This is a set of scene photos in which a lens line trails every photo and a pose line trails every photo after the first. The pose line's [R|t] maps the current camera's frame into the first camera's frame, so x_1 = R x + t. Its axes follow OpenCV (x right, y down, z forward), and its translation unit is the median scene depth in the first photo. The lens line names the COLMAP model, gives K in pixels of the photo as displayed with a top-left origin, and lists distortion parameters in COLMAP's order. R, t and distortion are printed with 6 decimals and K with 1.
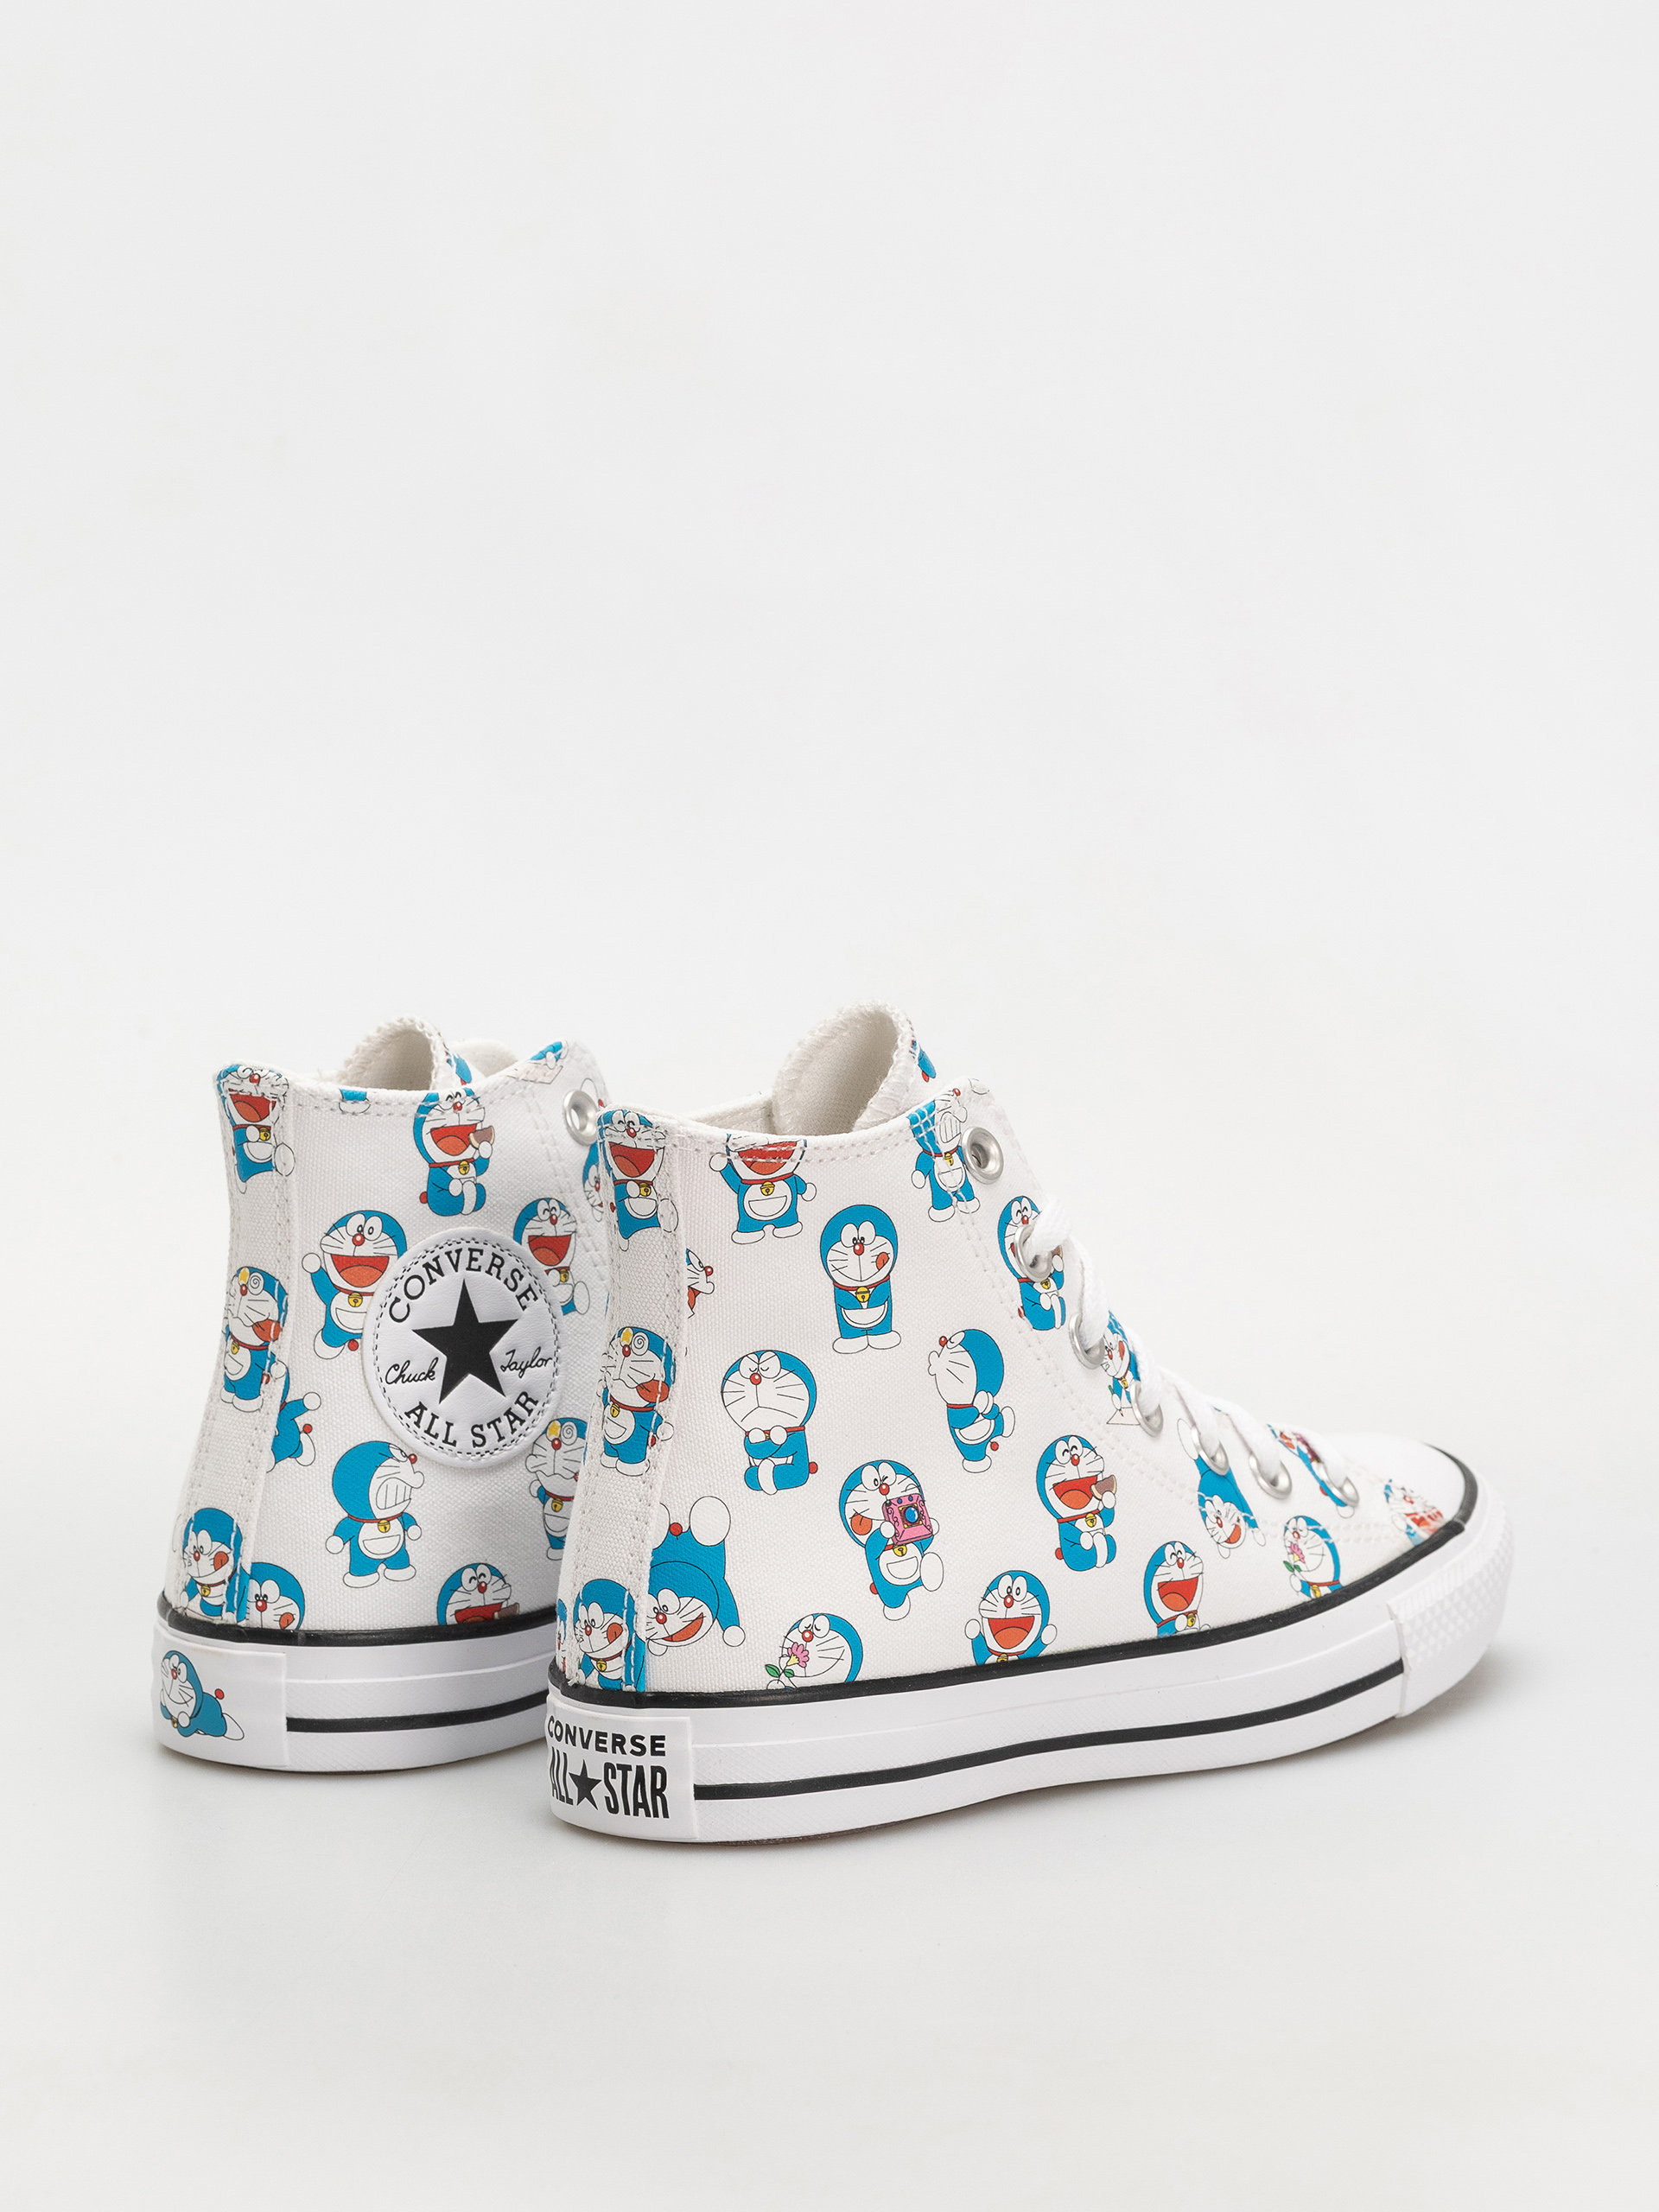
lens RADIAL K [[6739.0, 0, 829.5], [0, 6739.0, 1106.0], [0, 0, 1]] dist [0.066143, -2.056473]
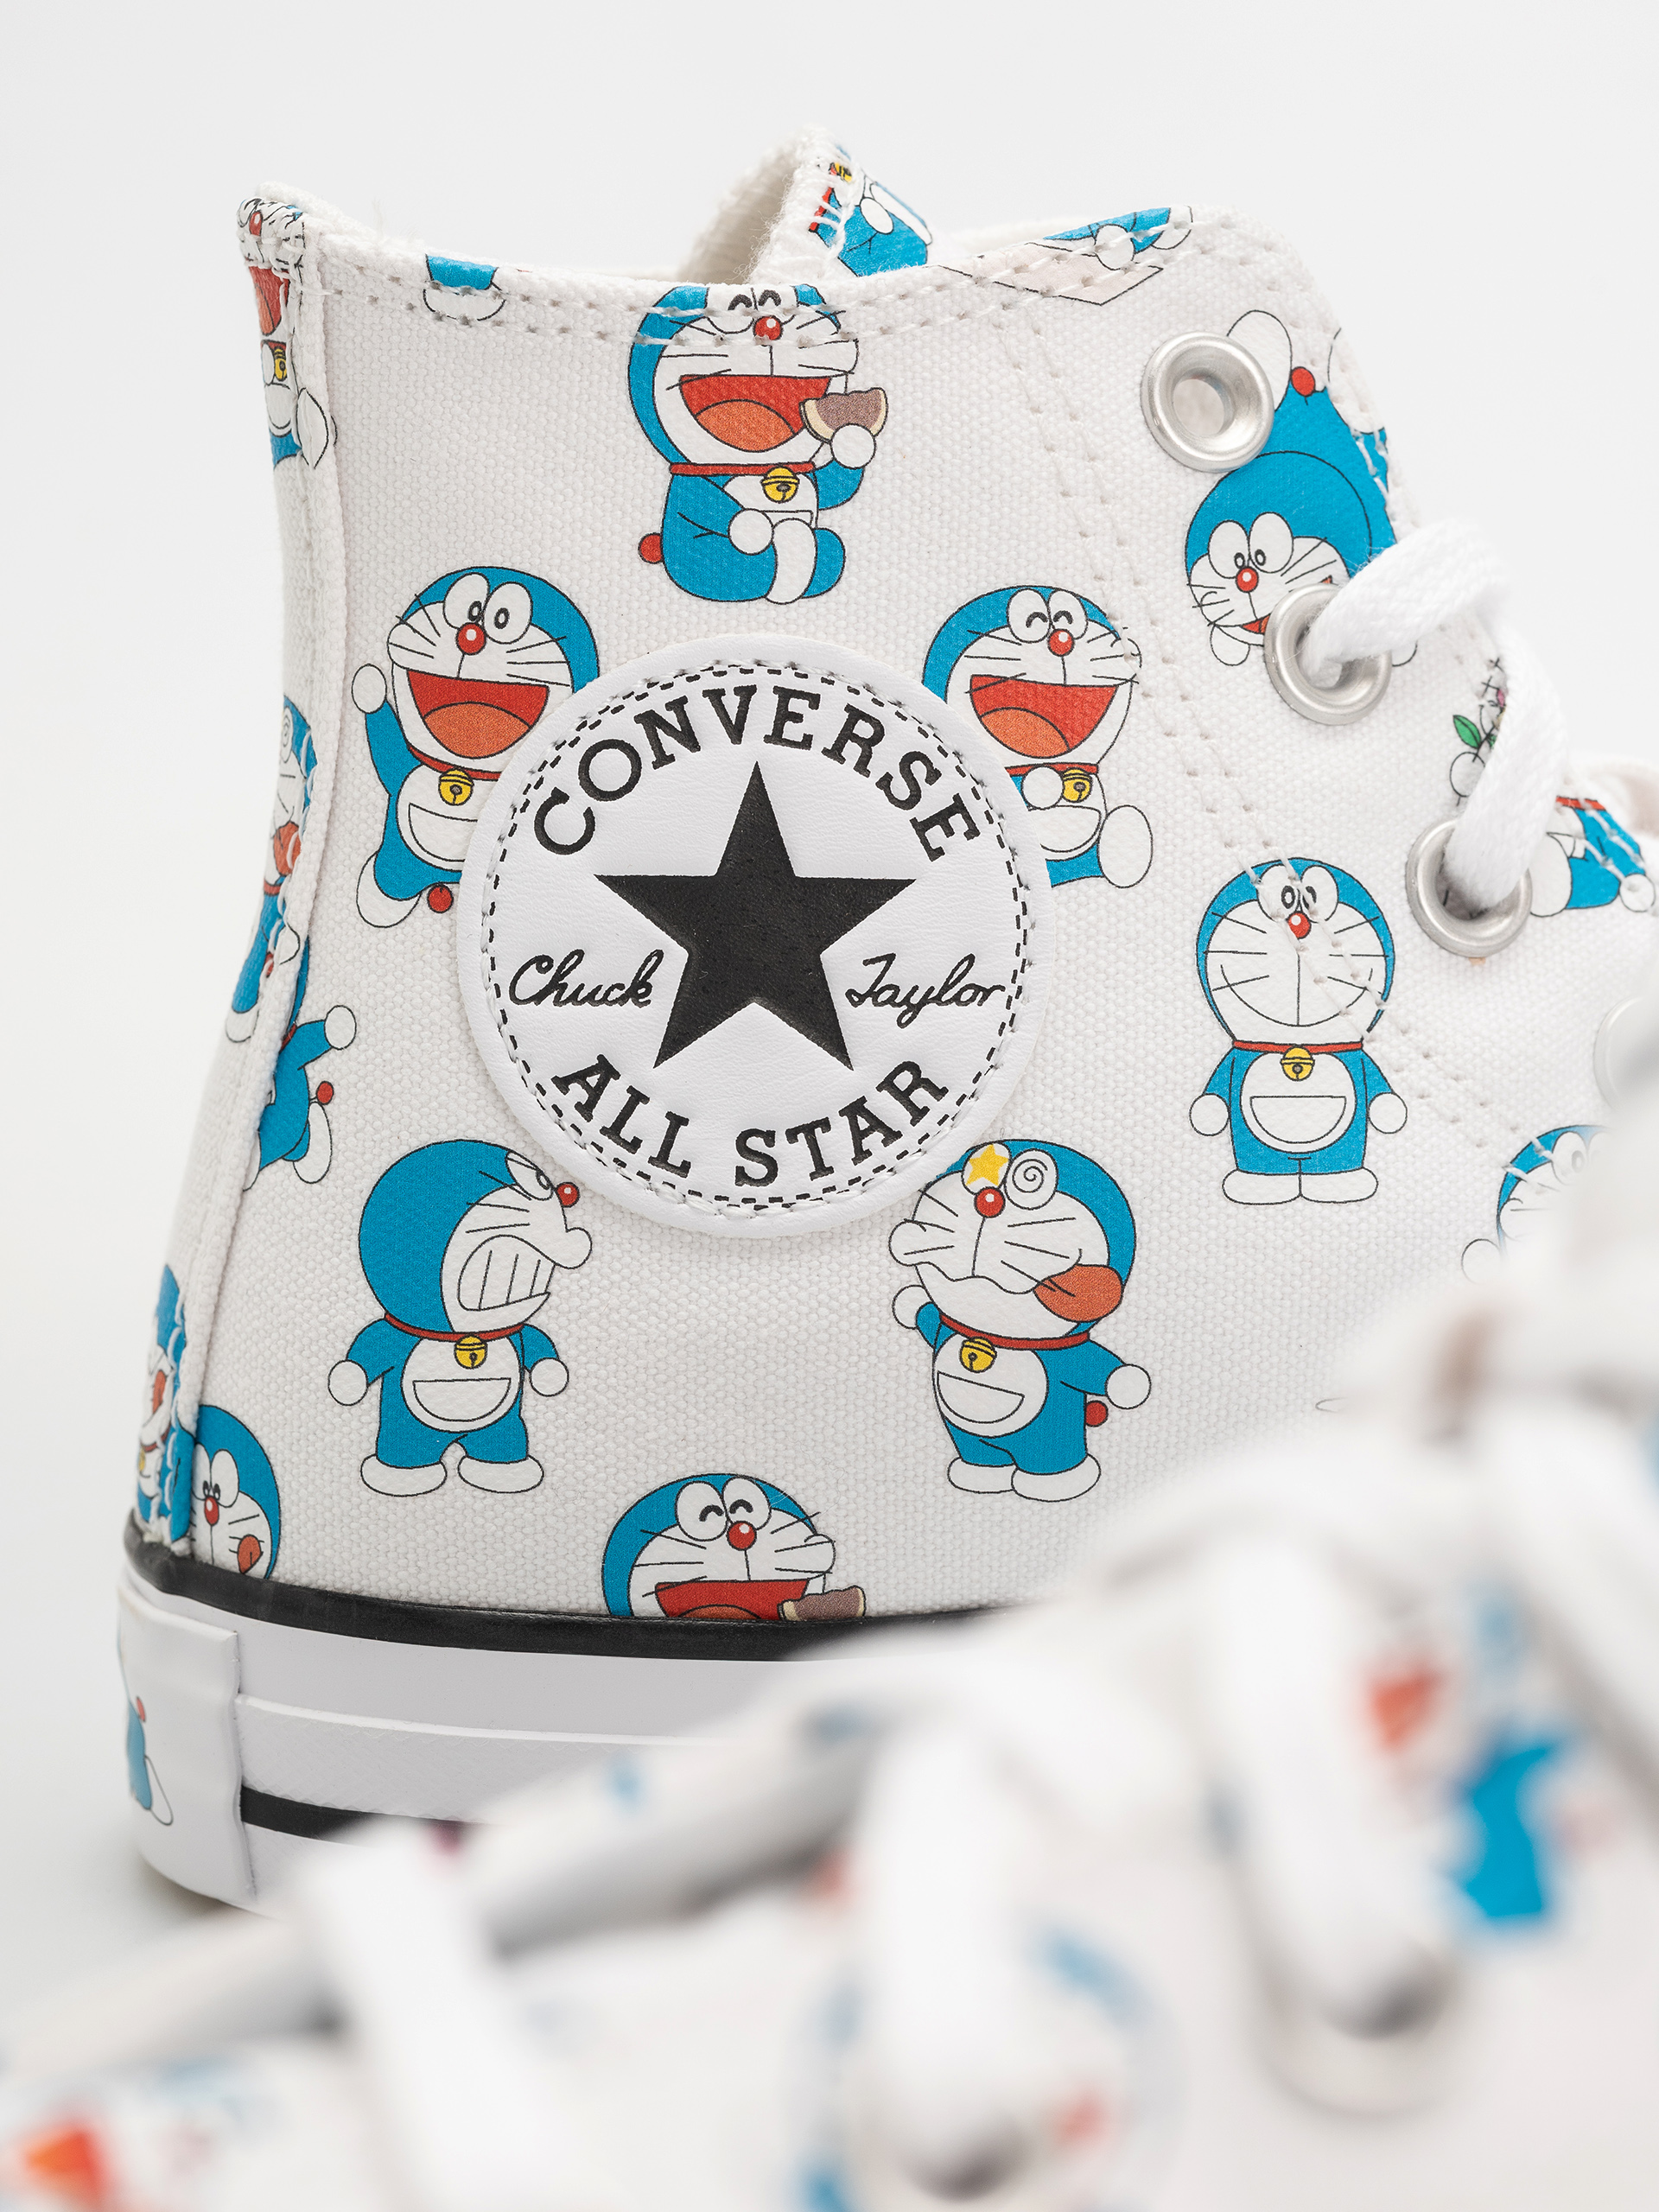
lens RADIAL K [[6739.0, 0, 829.5], [0, 6739.0, 1106.0], [0, 0, 1]] dist [0.066143, -2.056473]
pose [[0.848846, 0.093470, -0.520311, 0.159737], [-0.079813, 0.995622, 0.048648, 0.026207], [0.522580, 0.000233, 0.852590, 0.664511]]
